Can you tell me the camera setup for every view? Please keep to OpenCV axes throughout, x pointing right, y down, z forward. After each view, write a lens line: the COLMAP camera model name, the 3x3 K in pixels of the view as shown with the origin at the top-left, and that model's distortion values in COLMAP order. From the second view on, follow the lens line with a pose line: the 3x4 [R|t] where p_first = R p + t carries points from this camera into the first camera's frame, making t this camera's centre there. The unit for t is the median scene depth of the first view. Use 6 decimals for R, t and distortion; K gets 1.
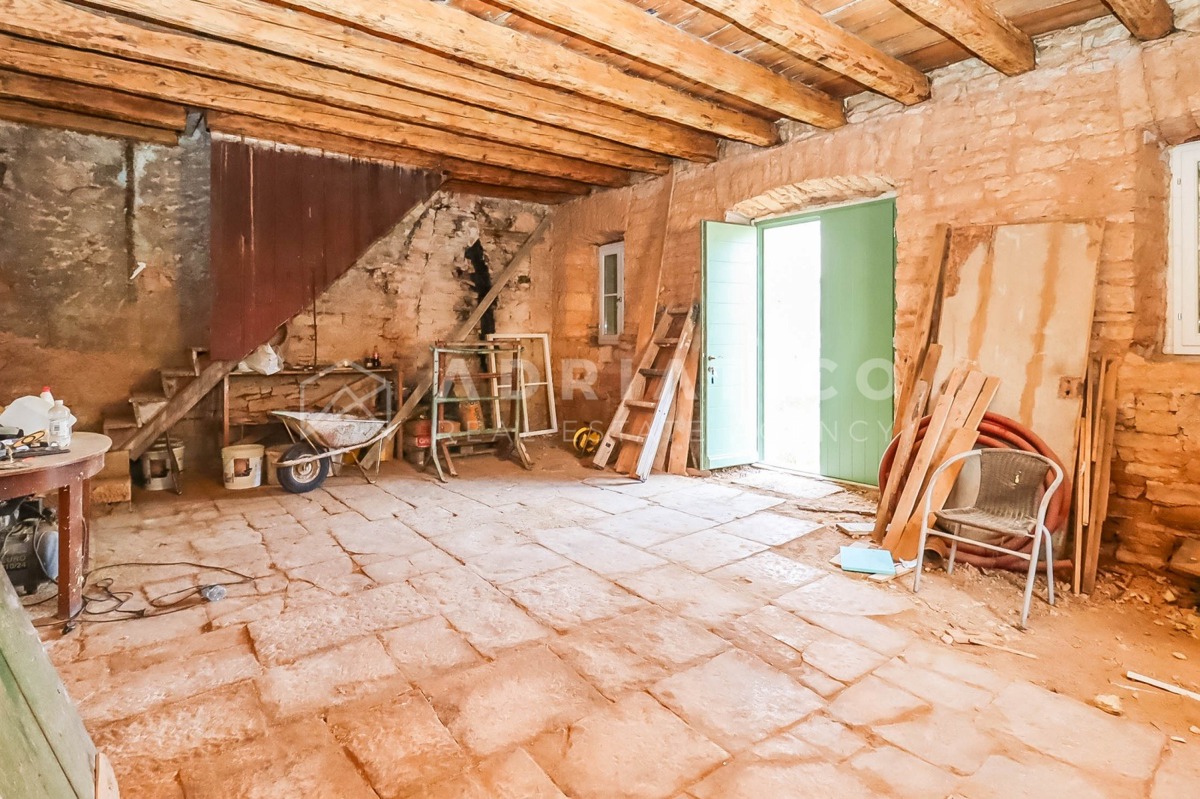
lens RADIAL K [[585.3, 0, 603.9], [0, 585.3, 350.0], [0, 0, 1]] dist [0.002535, -0.015112]
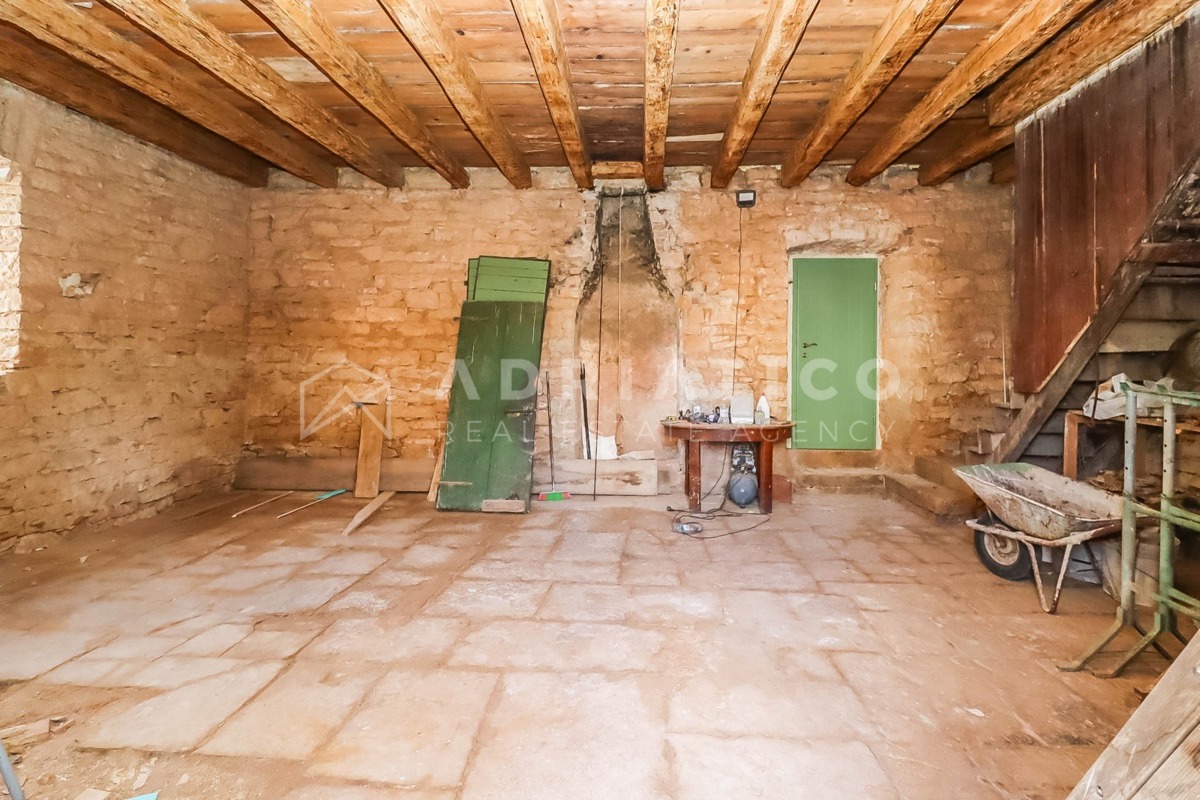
lens RADIAL K [[564.4, 0, 605.3], [0, 564.4, 369.5], [0, 0, 1]] dist [0.006040, -0.012996]
pose [[-0.665889, 0.003688, -0.746041, 0.308804], [-0.024258, 0.999352, 0.026592, -0.019939], [0.745656, 0.035805, -0.665368, 0.980860]]
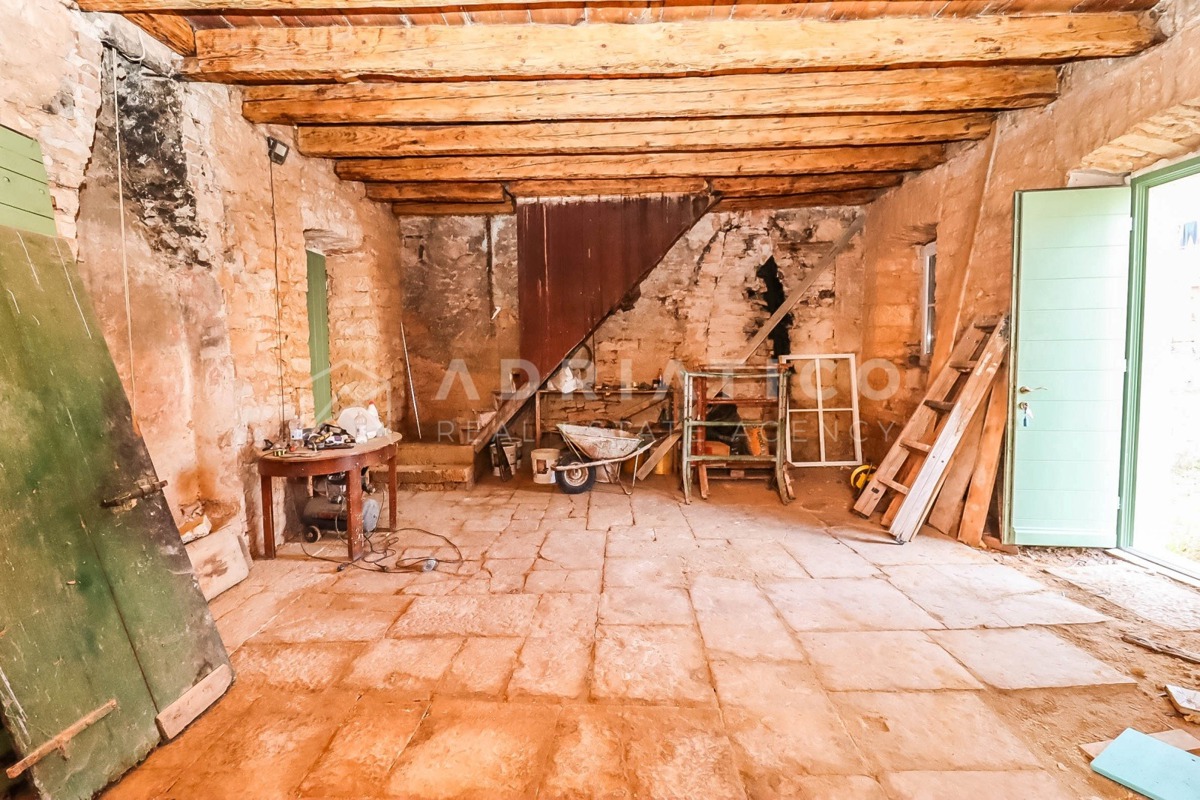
lens RADIAL K [[548.4, 0, 613.9], [0, 548.4, 398.8], [0, 0, 1]] dist [0.002916, -0.010936]
pose [[0.770782, 0.039994, -0.635842, 0.222483], [-0.000374, 0.998056, 0.062323, -0.016461], [0.637098, -0.047799, 0.769299, 0.182320]]
